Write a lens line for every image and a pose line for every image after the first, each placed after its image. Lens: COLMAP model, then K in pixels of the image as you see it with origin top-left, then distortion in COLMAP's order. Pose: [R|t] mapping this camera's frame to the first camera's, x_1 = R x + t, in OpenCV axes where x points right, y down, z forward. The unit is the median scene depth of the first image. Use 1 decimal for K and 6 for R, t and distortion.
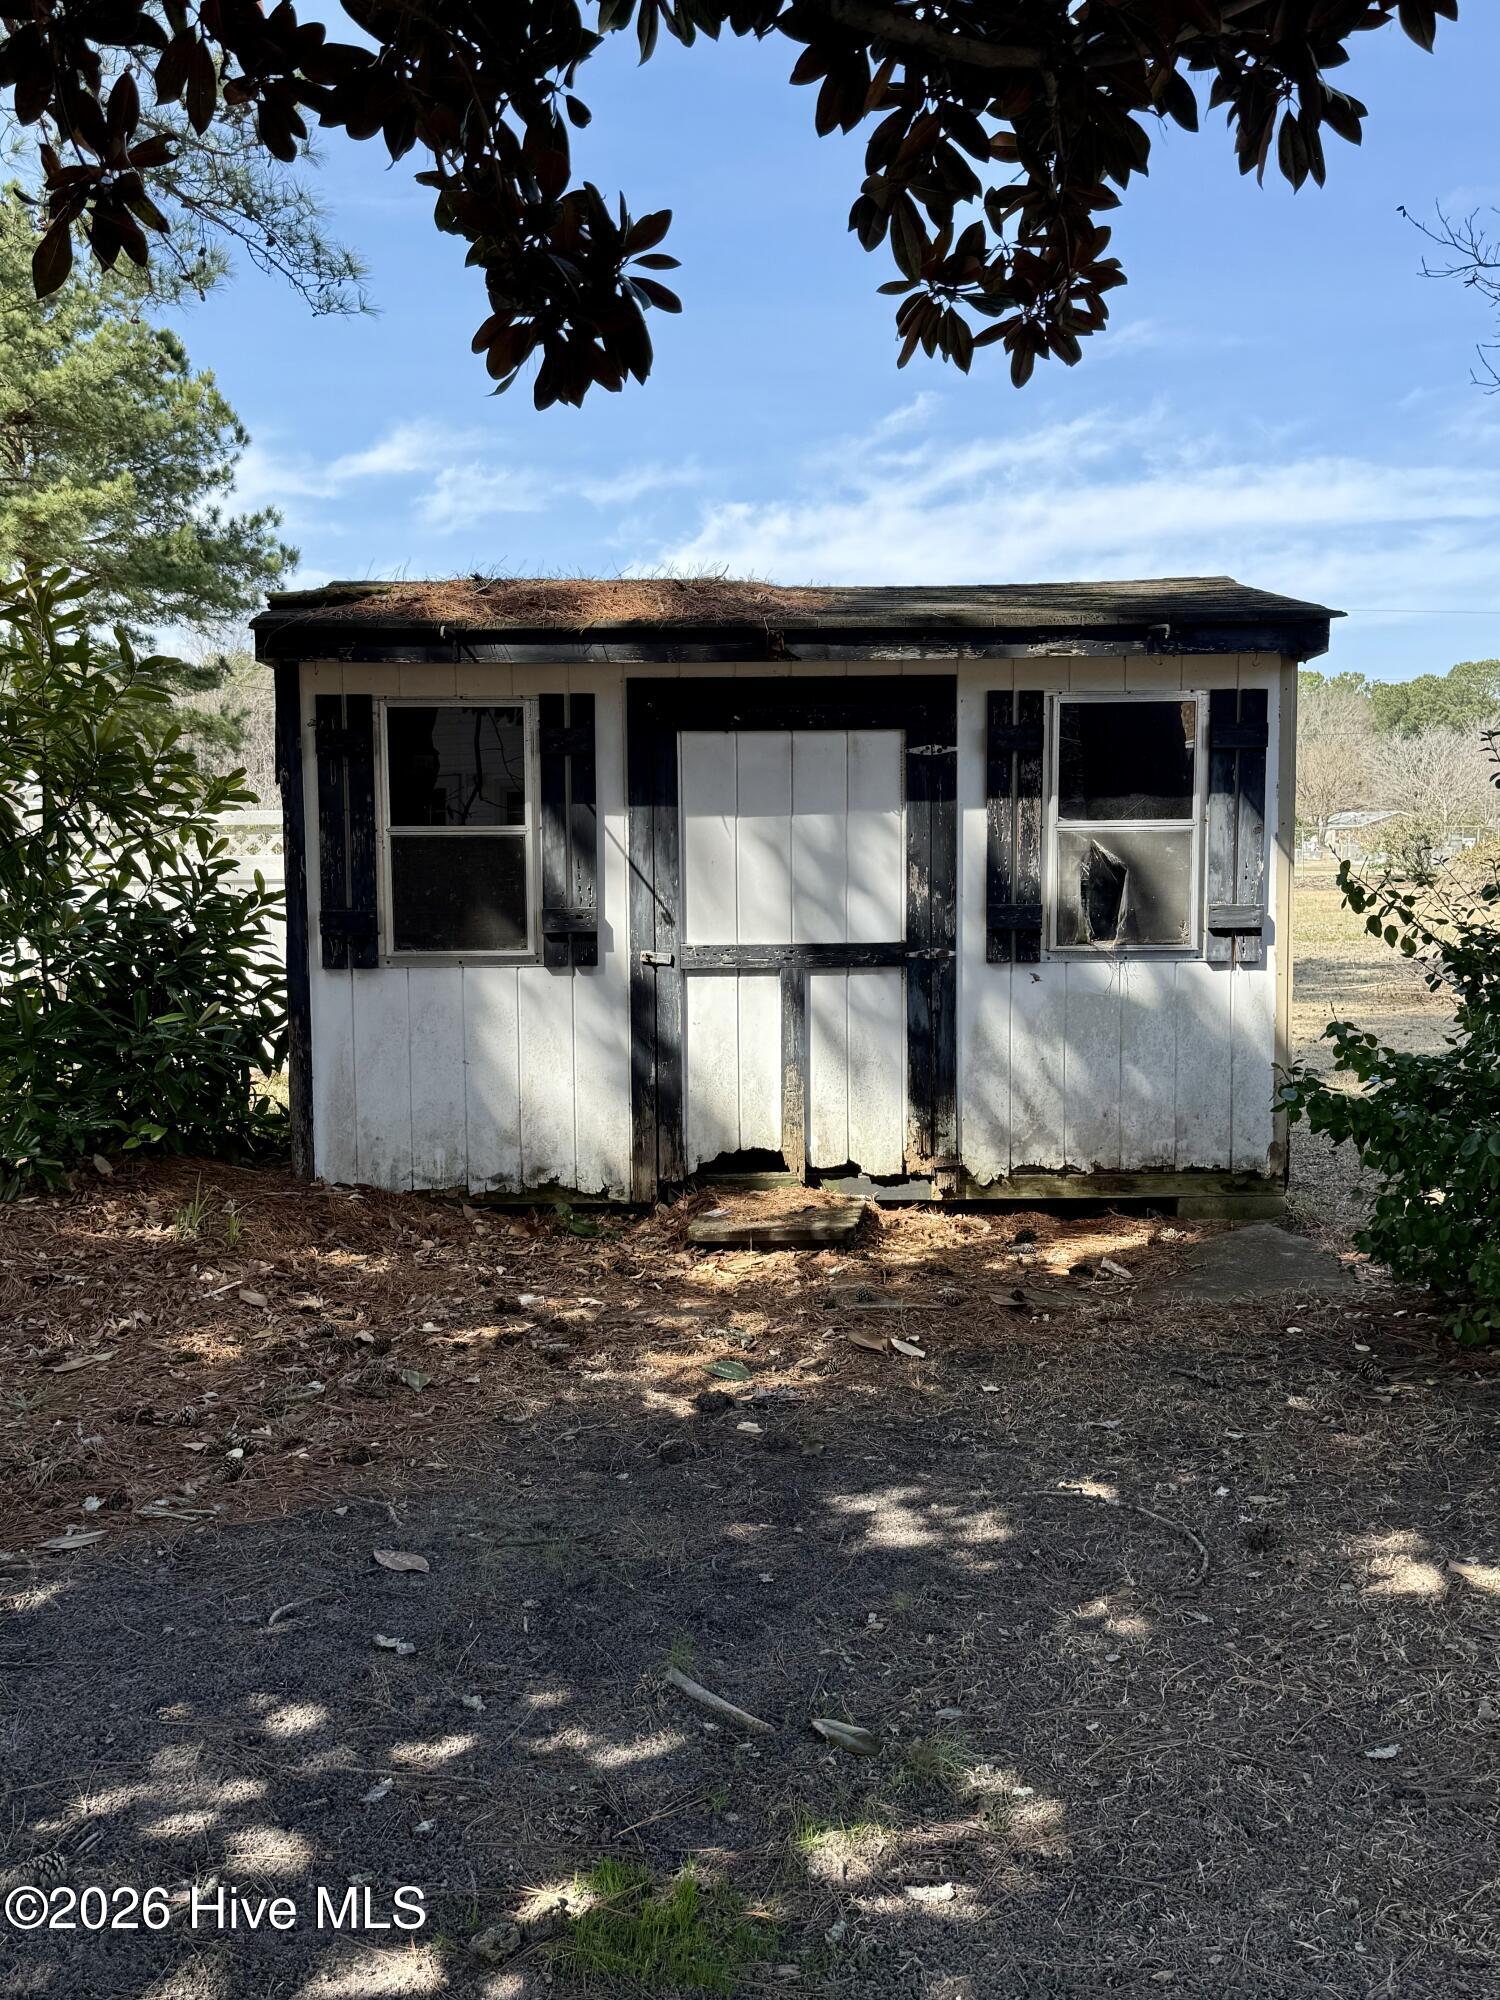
lens RADIAL K [[1865.3, 0, 750.0], [0, 1865.3, 1000.0], [0, 0, 1]] dist [0.132564, -0.002437]
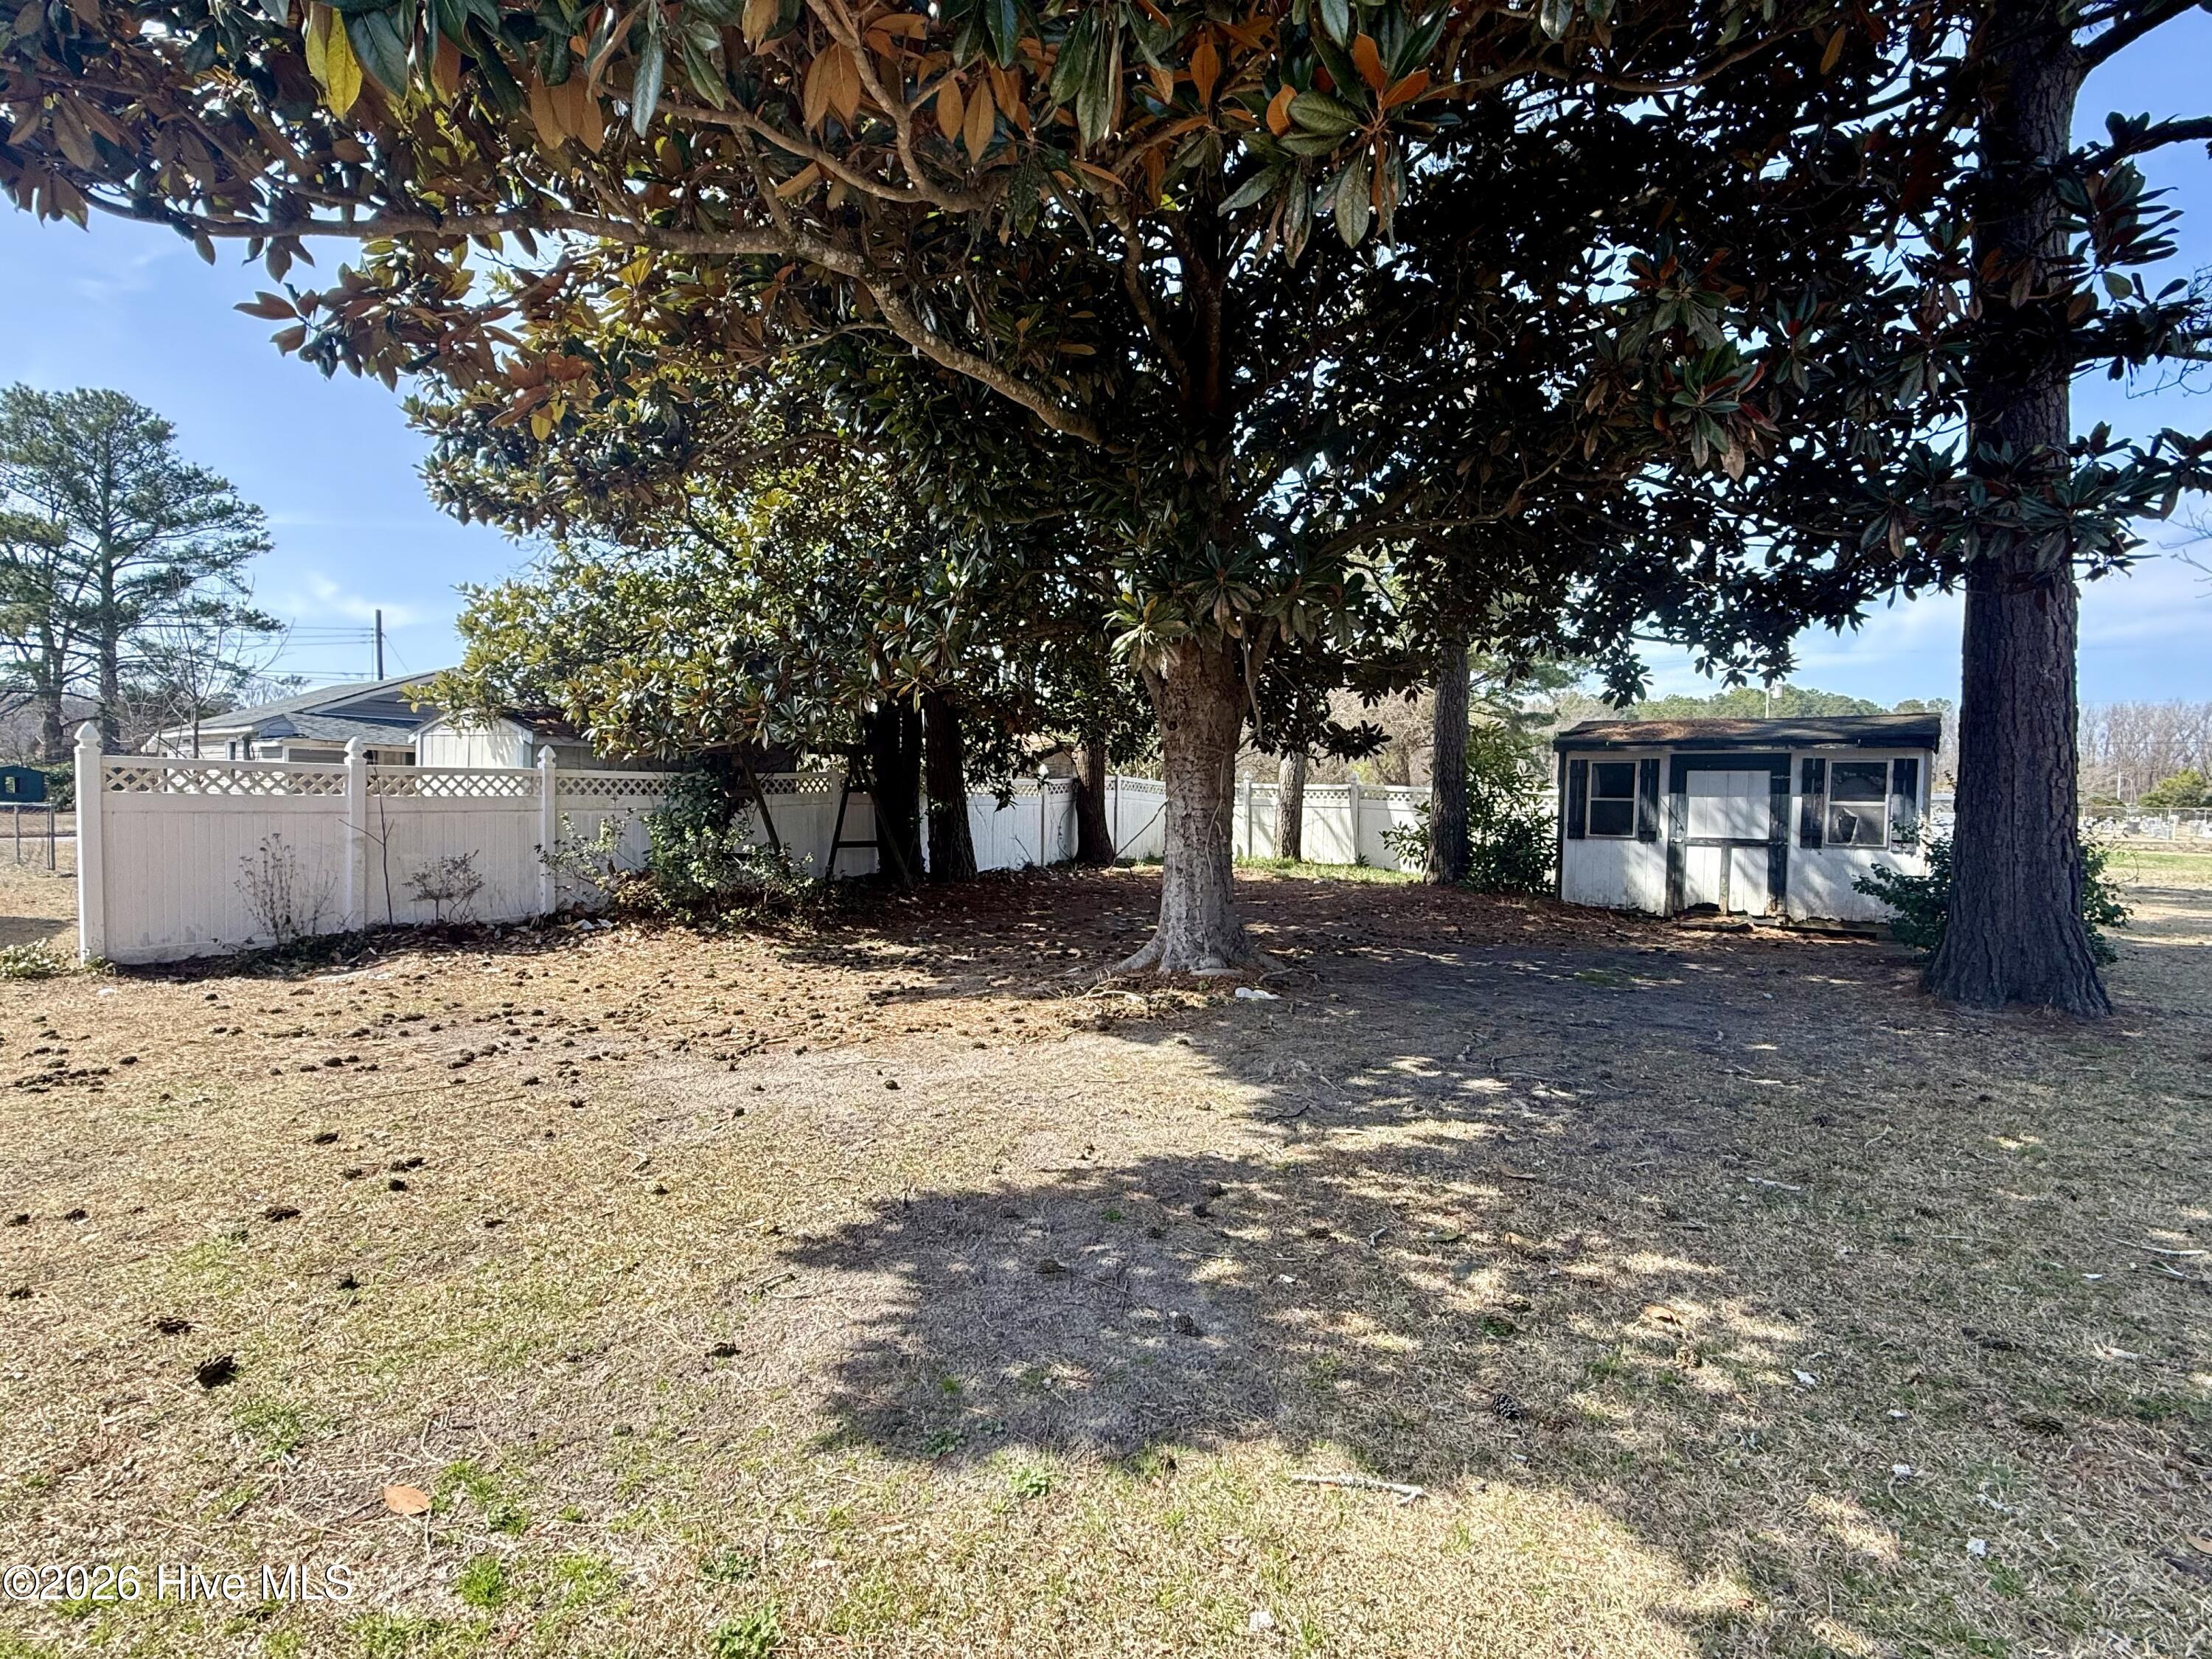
lens RADIAL K [[1017.6, 0, 1106.0], [0, 1017.6, 829.5], [0, 0, 1]] dist [0.000943, 0.000135]
pose [[0.773228, 0.045268, -0.632511, 0.296233], [-0.076261, 0.996848, -0.021885, 0.071775], [0.629526, 0.065158, 0.774242, -0.969882]]
